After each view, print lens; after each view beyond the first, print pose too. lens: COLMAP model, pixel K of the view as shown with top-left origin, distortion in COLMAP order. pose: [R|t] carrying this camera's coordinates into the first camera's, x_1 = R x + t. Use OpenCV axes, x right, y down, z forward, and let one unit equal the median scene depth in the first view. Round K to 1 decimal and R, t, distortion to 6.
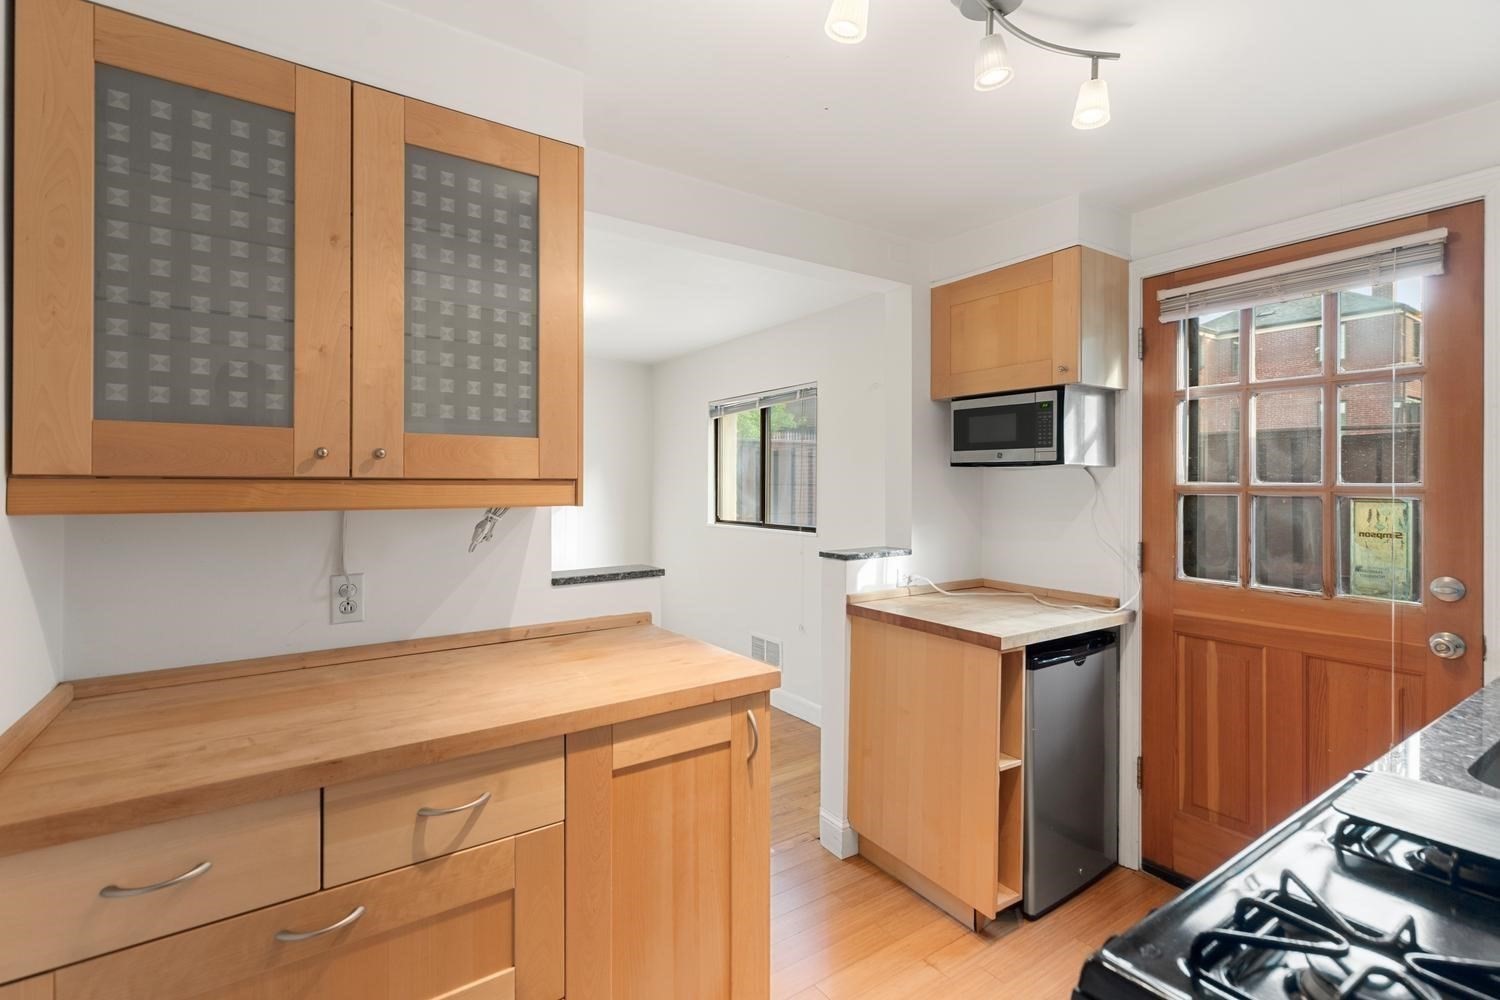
lens RADIAL K [[700.7, 0, 745.9], [0, 700.7, 491.1], [0, 0, 1]] dist [0.005425, -0.001368]
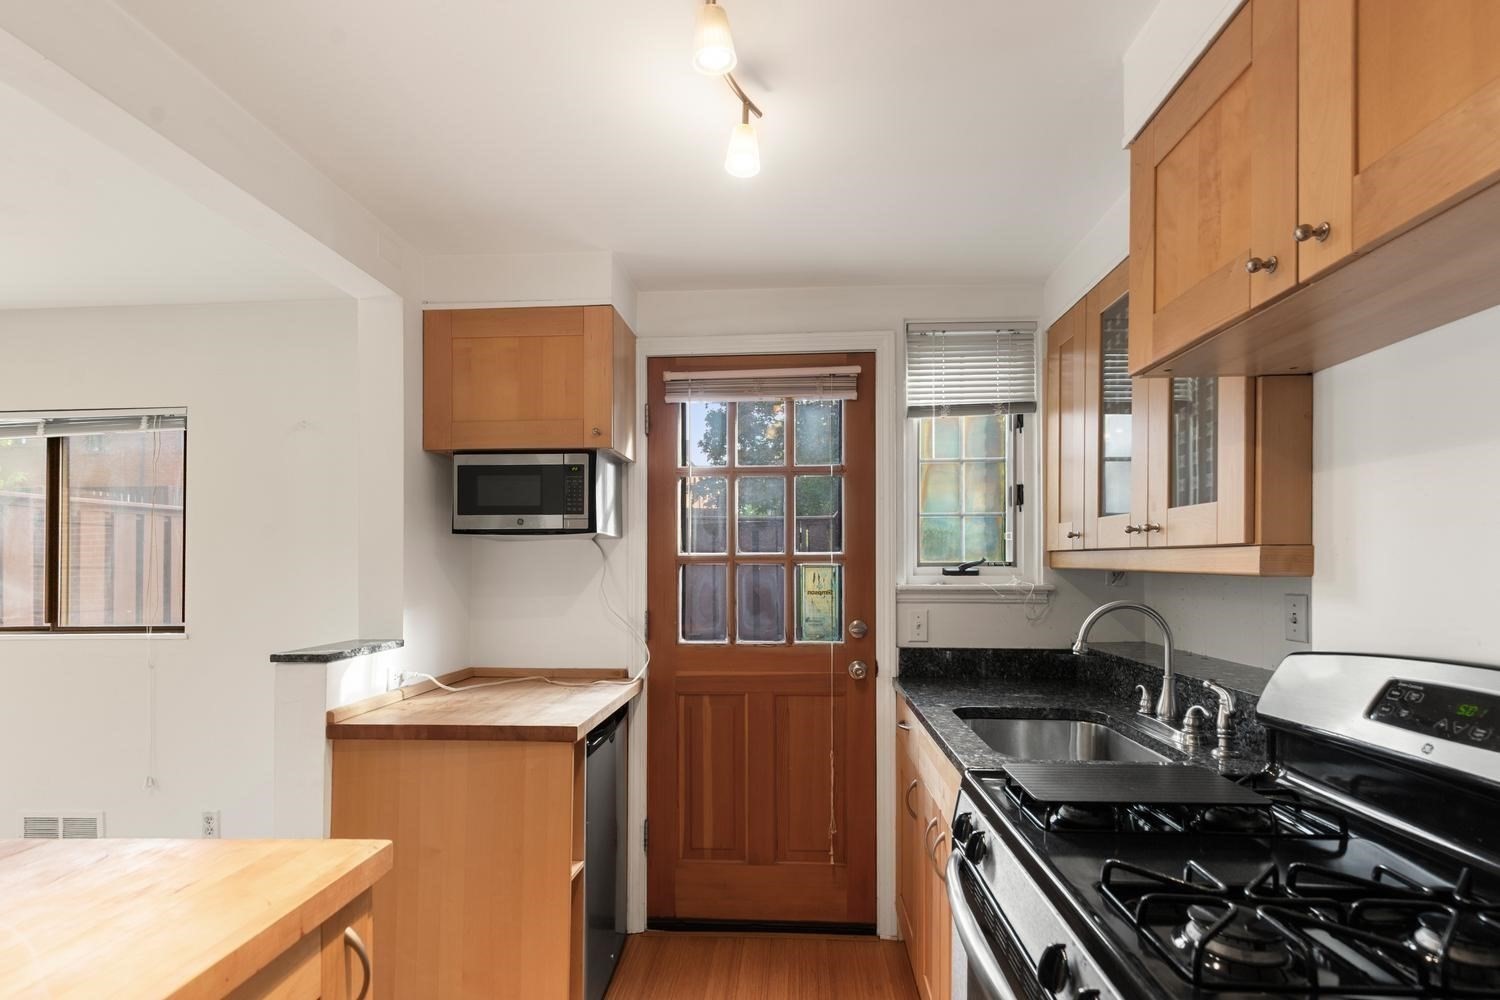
lens RADIAL K [[700.7, 0, 765.3], [0, 700.7, 565.7], [0, 0, 1]] dist [0.005425, -0.001368]
pose [[0.601266, -0.004657, 0.799035, -0.162660], [0.018632, 0.999793, -0.008193, 0.017941], [-0.798831, 0.019814, 0.601229, 0.246052]]
